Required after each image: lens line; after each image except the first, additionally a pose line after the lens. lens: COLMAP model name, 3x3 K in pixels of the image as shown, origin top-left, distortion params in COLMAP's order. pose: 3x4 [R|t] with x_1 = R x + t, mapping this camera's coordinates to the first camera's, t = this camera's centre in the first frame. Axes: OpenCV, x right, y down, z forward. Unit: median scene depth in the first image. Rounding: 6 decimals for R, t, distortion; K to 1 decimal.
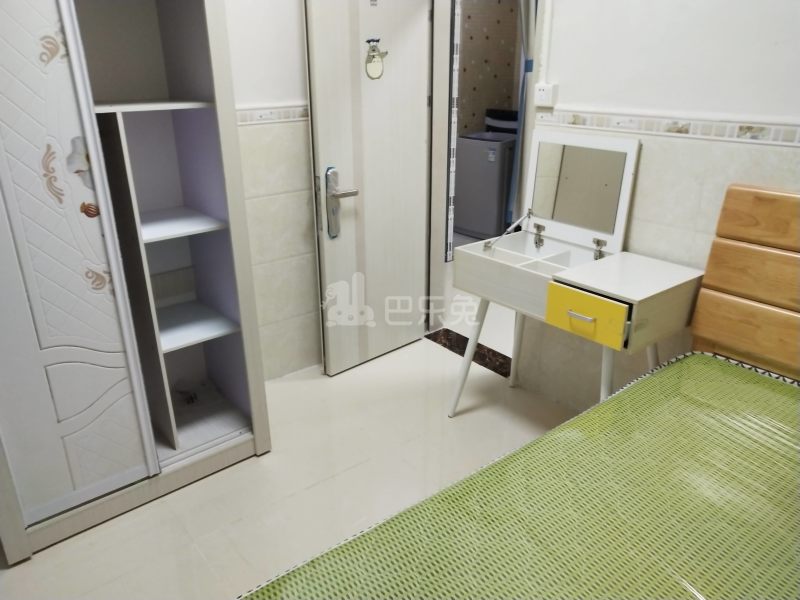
lens RADIAL K [[624.1, 0, 400.0], [0, 624.1, 300.0], [0, 0, 1]] dist [-0.006319, 0.059883]
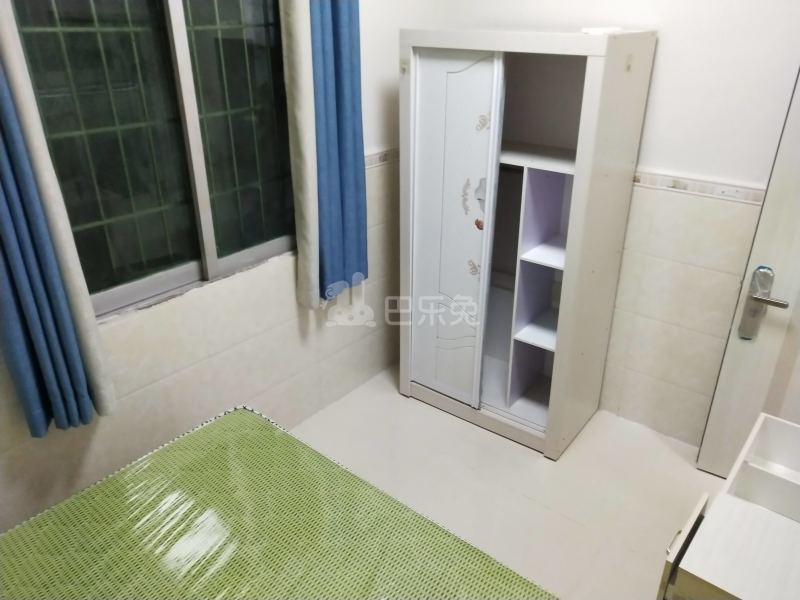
lens RADIAL K [[624.1, 0, 400.0], [0, 624.1, 300.0], [0, 0, 1]] dist [-0.006319, 0.059883]
pose [[0.209938, 0.428682, -0.878725, 0.821830], [-0.360651, 0.869328, 0.337934, -0.405232], [0.908767, 0.245968, 0.337110, 0.349527]]
